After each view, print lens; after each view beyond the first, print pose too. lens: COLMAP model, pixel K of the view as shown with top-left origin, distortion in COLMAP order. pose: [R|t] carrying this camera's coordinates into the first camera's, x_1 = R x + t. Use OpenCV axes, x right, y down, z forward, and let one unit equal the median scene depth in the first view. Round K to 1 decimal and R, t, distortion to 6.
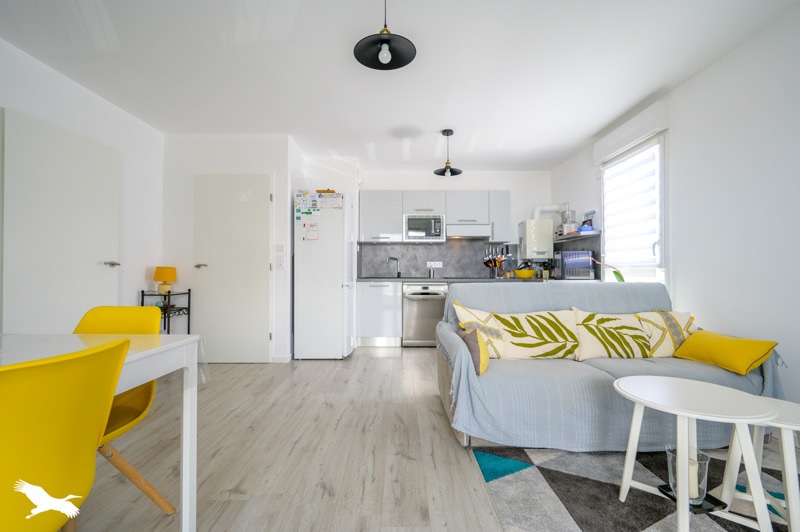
lens RADIAL K [[350.3, 0, 400.0], [0, 350.3, 266.0], [0, 0, 1]] dist [0.001959, 0.000182]
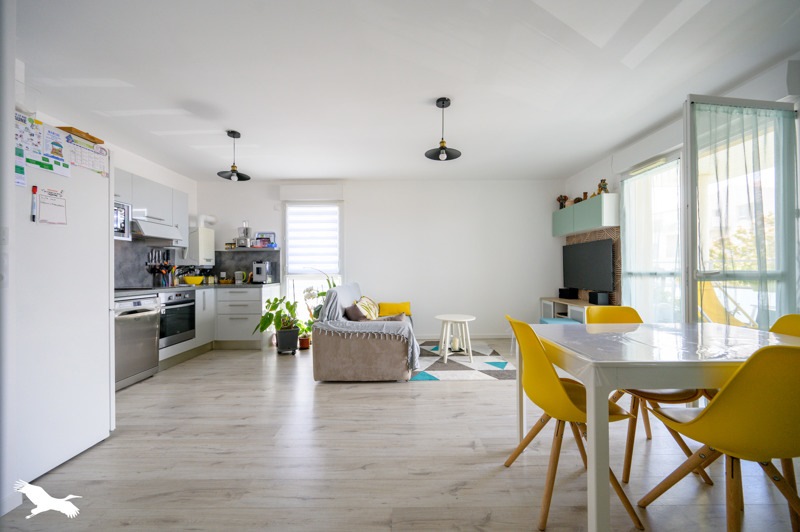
lens RADIAL K [[312.6, 0, 400.0], [0, 312.6, 266.0], [0, 0, 1]] dist [0.000074, -0.000014]
pose [[0.002158, 0.015109, 0.999884, -0.707239], [-0.009431, 0.999842, -0.015088, -0.013864], [-0.999953, -0.009397, 0.002300, 0.538039]]
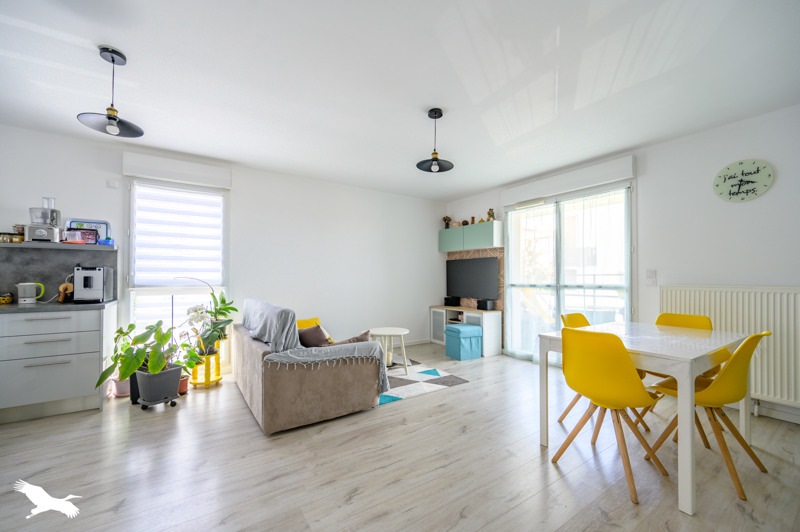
lens RADIAL K [[316.2, 0, 400.8], [0, 316.2, 269.5], [0, 0, 1]] dist [0.000287, -0.000097]
pose [[-0.557368, 0.022679, 0.829955, -0.542696], [-0.013869, 0.999233, -0.036619, -0.021007], [-0.830149, -0.031921, -0.556626, 0.882230]]
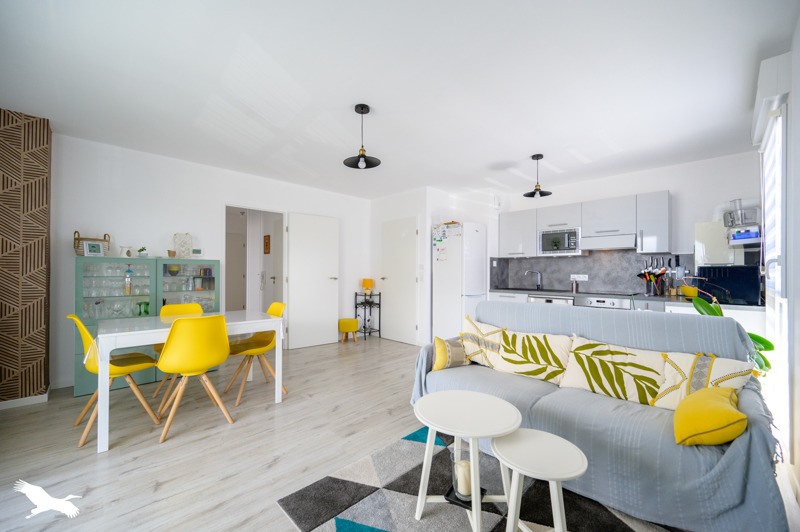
lens RADIAL K [[316.2, 0, 400.8], [0, 316.2, 269.5], [0, 0, 1]] dist [0.000287, -0.000097]
pose [[0.703941, -0.003376, -0.710250, 0.520959], [0.006590, 0.999977, 0.001779, -0.043556], [0.710228, -0.005933, 0.703947, 0.027603]]
